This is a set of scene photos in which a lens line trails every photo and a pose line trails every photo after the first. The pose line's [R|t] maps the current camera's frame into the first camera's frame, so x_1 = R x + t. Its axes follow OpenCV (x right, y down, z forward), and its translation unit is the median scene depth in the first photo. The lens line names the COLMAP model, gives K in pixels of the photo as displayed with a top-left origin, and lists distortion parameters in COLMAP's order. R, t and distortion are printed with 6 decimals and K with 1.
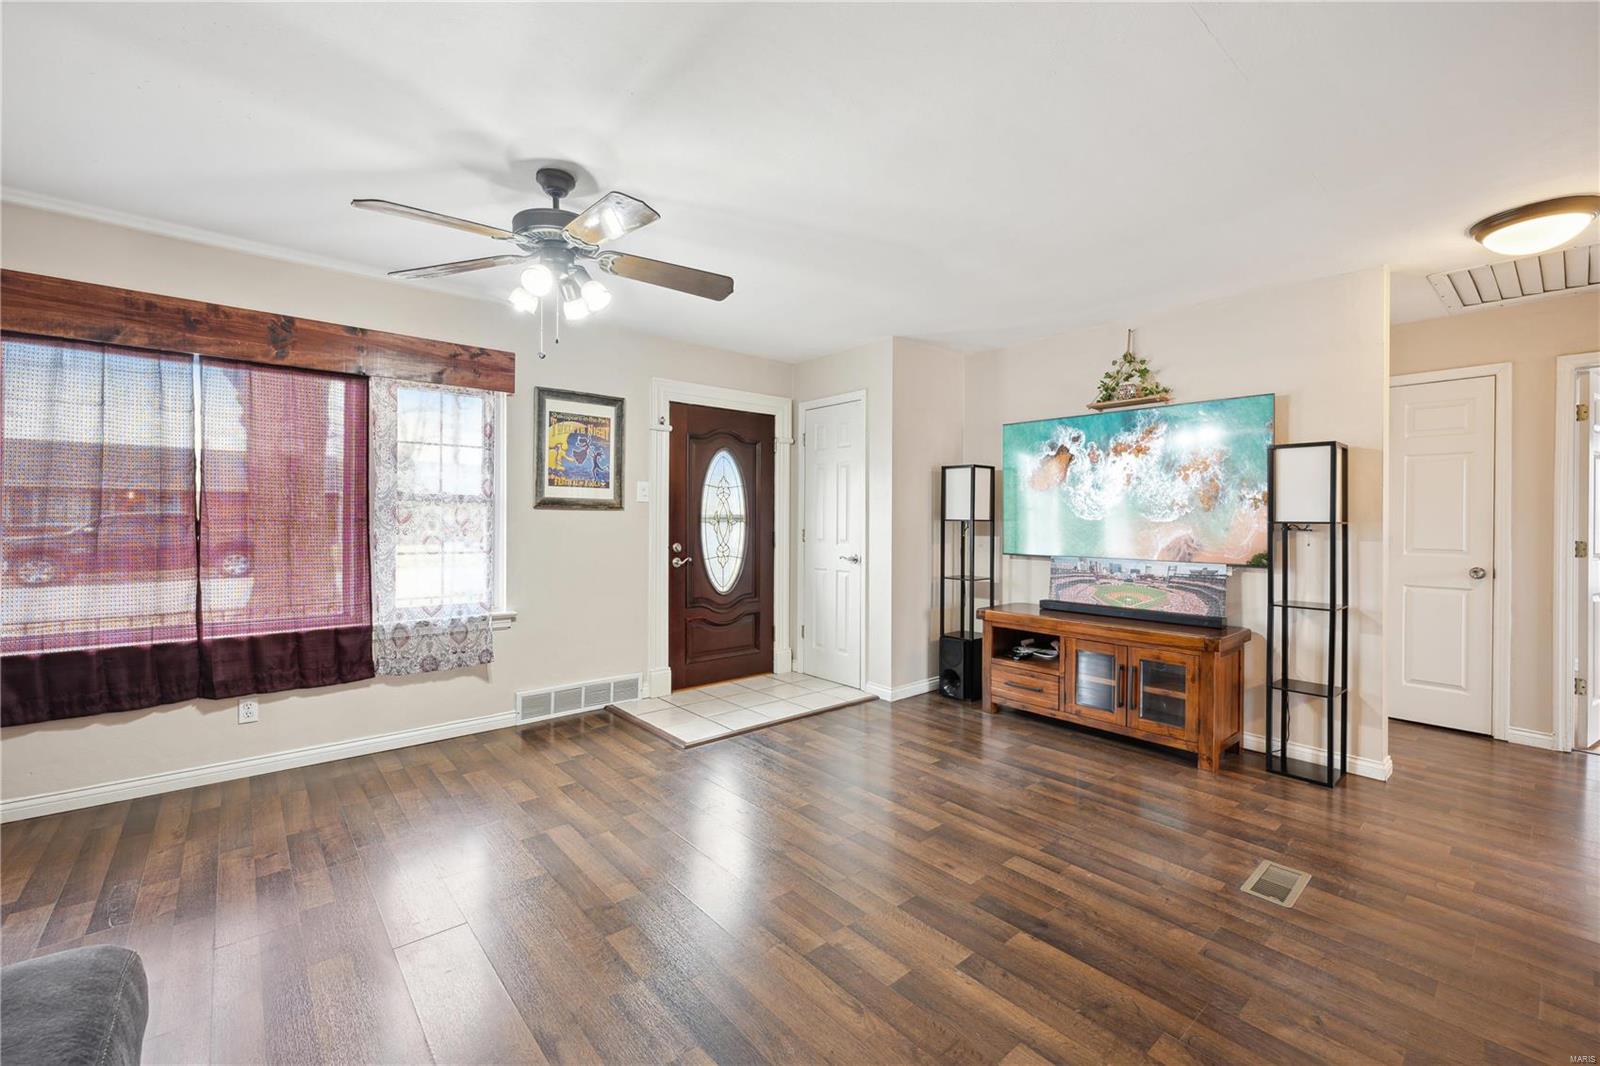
lens RADIAL K [[656.5, 0, 792.5], [0, 656.5, 522.3], [0, 0, 1]] dist [-0.001372, 0.000353]
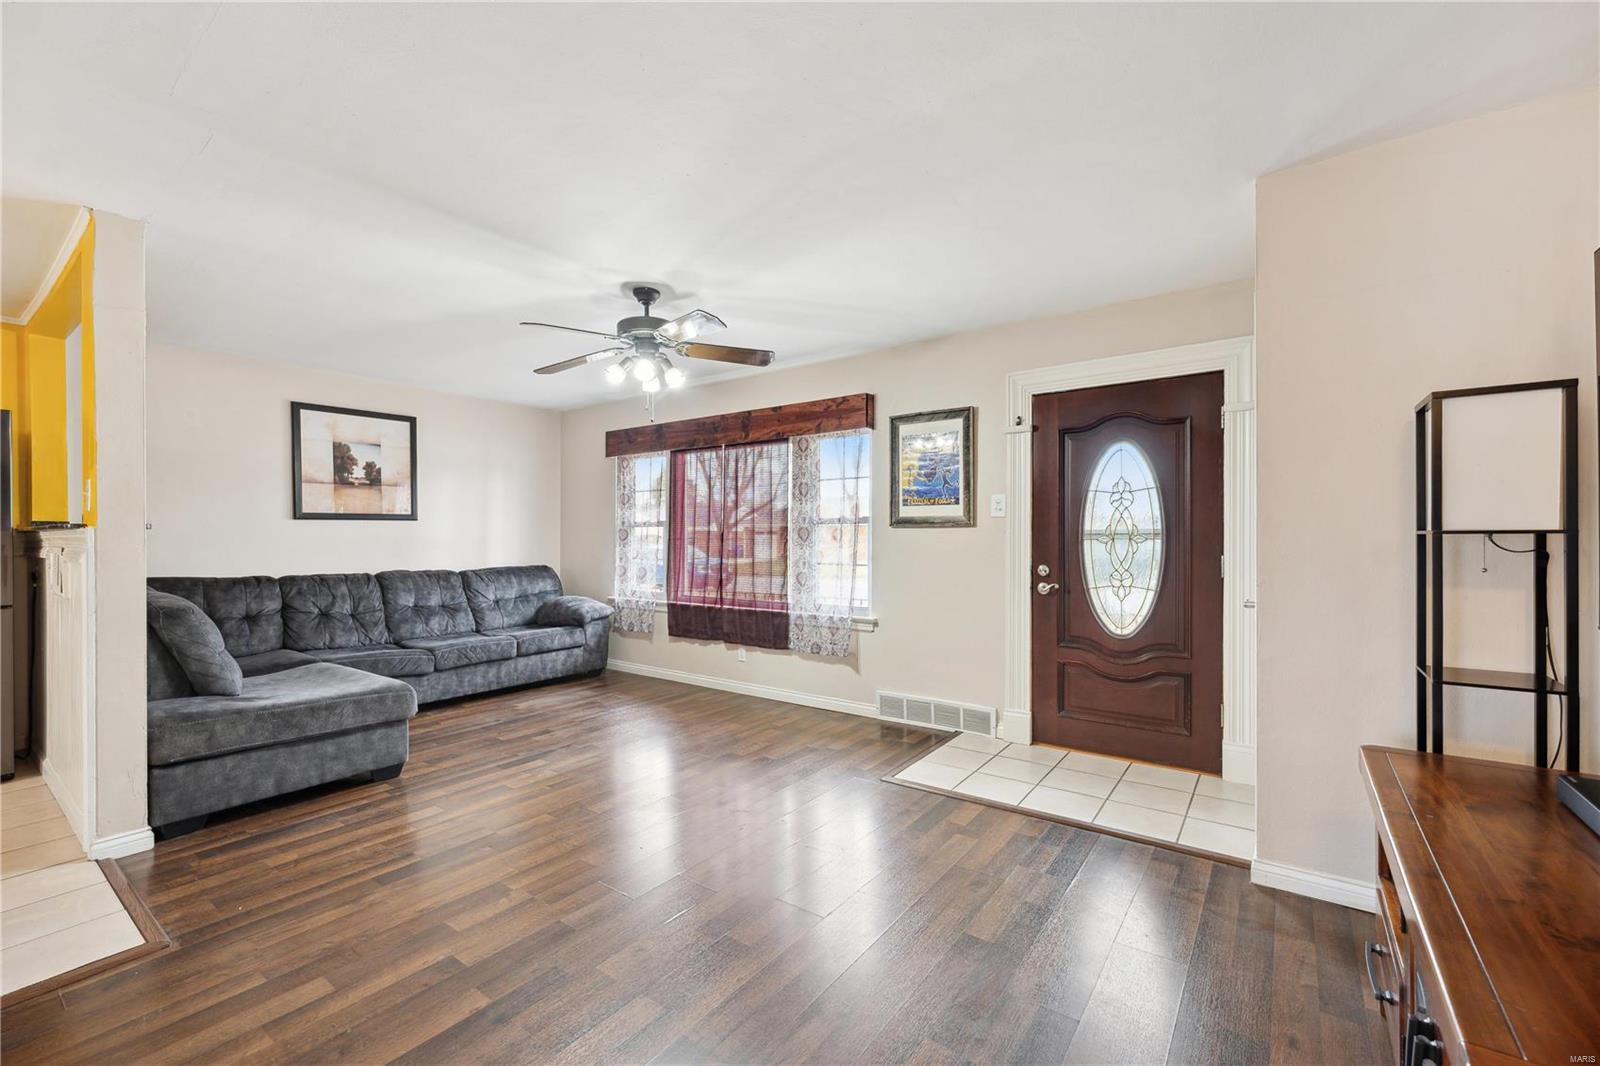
lens RADIAL K [[656.5, 0, 794.9], [0, 656.5, 541.5], [0, 0, 1]] dist [-0.001372, 0.000353]
pose [[0.230026, -0.001548, -0.973183, 0.603732], [-0.001544, 0.999997, -0.001956, 0.004722], [0.973183, 0.001952, 0.230023, 0.555057]]
